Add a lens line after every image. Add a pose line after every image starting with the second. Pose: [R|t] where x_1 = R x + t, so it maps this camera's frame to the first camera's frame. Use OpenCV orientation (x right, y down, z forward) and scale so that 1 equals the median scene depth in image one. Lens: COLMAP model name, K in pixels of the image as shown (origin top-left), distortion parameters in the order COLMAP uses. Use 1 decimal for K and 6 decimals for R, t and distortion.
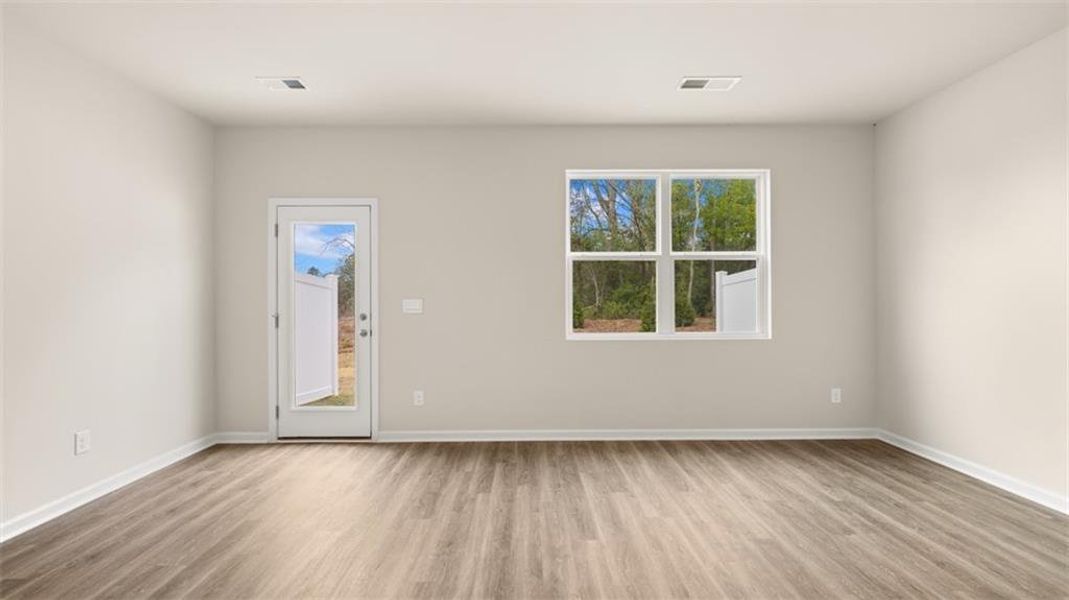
lens RADIAL K [[456.4, 0, 525.6], [0, 456.4, 304.6], [0, 0, 1]] dist [0.000329, -0.000515]
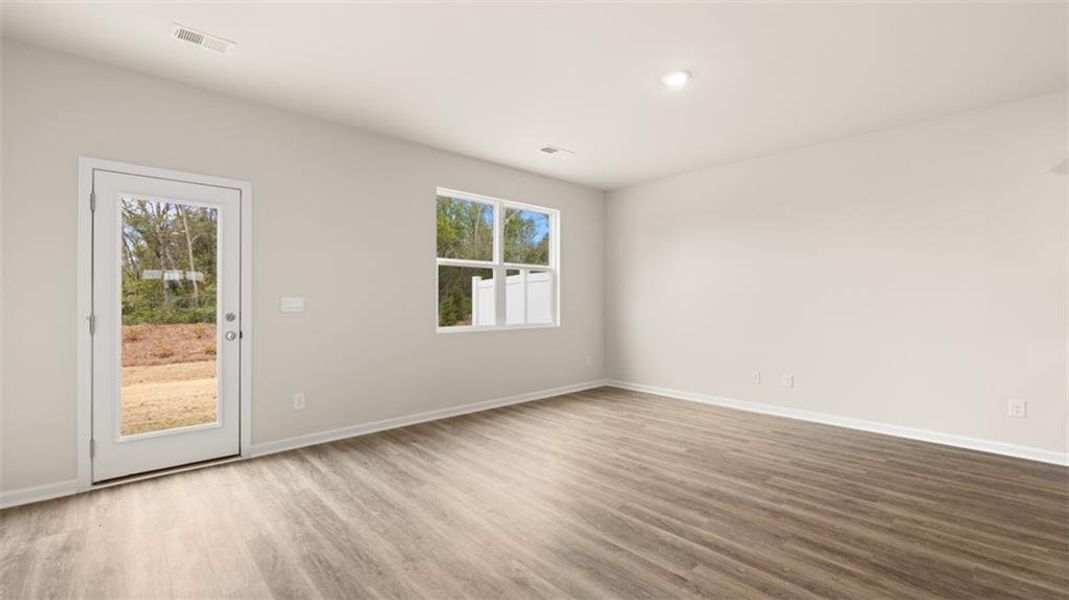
lens RADIAL K [[456.4, 0, 537.7], [0, 456.4, 306.2], [0, 0, 1]] dist [0.000329, -0.000515]
pose [[0.732836, -0.003833, 0.680395, -0.503928], [0.000525, 0.999987, 0.005068, 0.002764], [-0.680405, -0.003356, 0.732828, -0.027559]]
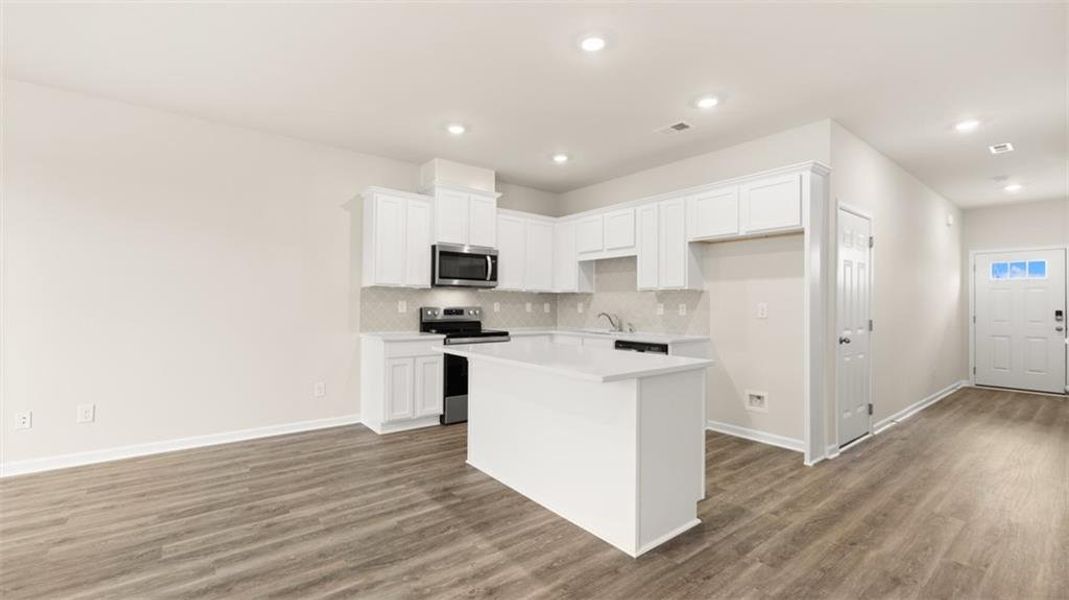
lens RADIAL K [[456.4, 0, 533.1], [0, 456.4, 300.4], [0, 0, 1]] dist [0.000329, -0.000515]
pose [[-0.612262, 0.008368, 0.790611, -0.411387], [0.004046, 0.999964, -0.007450, 0.004601], [-0.790645, -0.001363, -0.612274, 0.212877]]
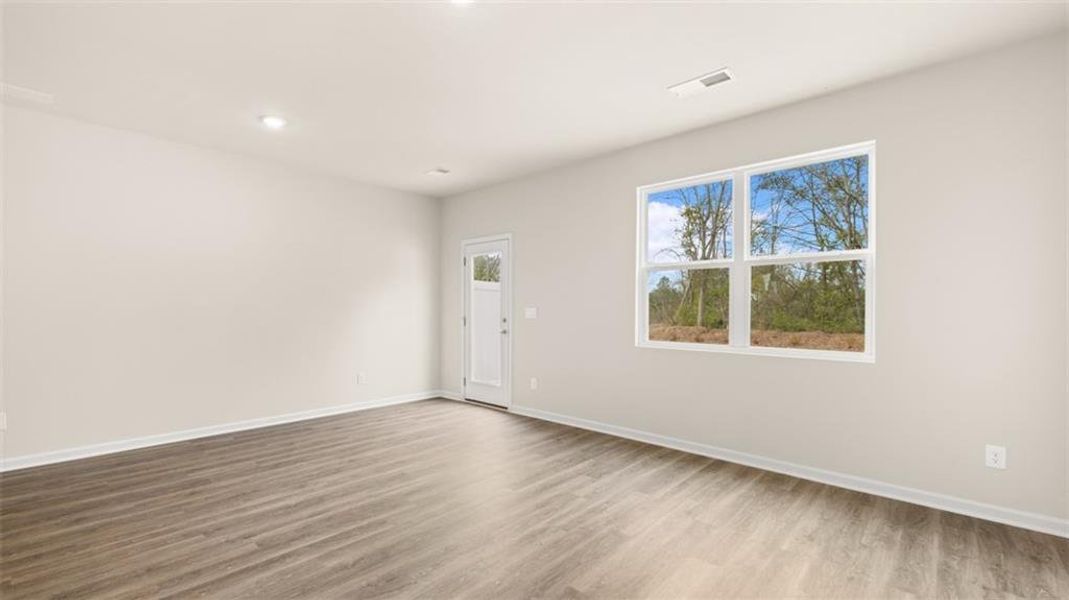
lens RADIAL K [[456.4, 0, 524.0], [0, 456.4, 315.4], [0, 0, 1]] dist [0.000329, -0.000515]
pose [[0.722187, 0.018415, -0.691453, 0.623730], [-0.012430, 0.999830, 0.013644, -0.006389], [0.691587, -0.001259, 0.722292, 0.043112]]
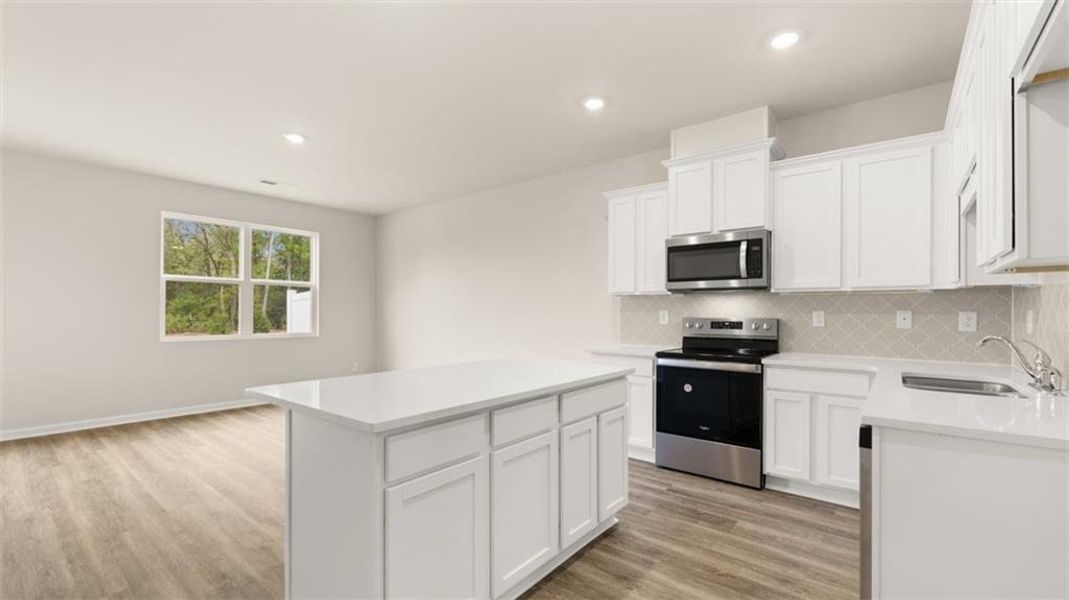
lens RADIAL K [[456.4, 0, 539.7], [0, 456.4, 307.8], [0, 0, 1]] dist [0.000329, -0.000515]
pose [[0.631410, 0.014596, 0.775312, -0.232474], [0.002038, 0.999788, -0.020482, 0.009541], [-0.775447, 0.014513, 0.631246, -0.649018]]
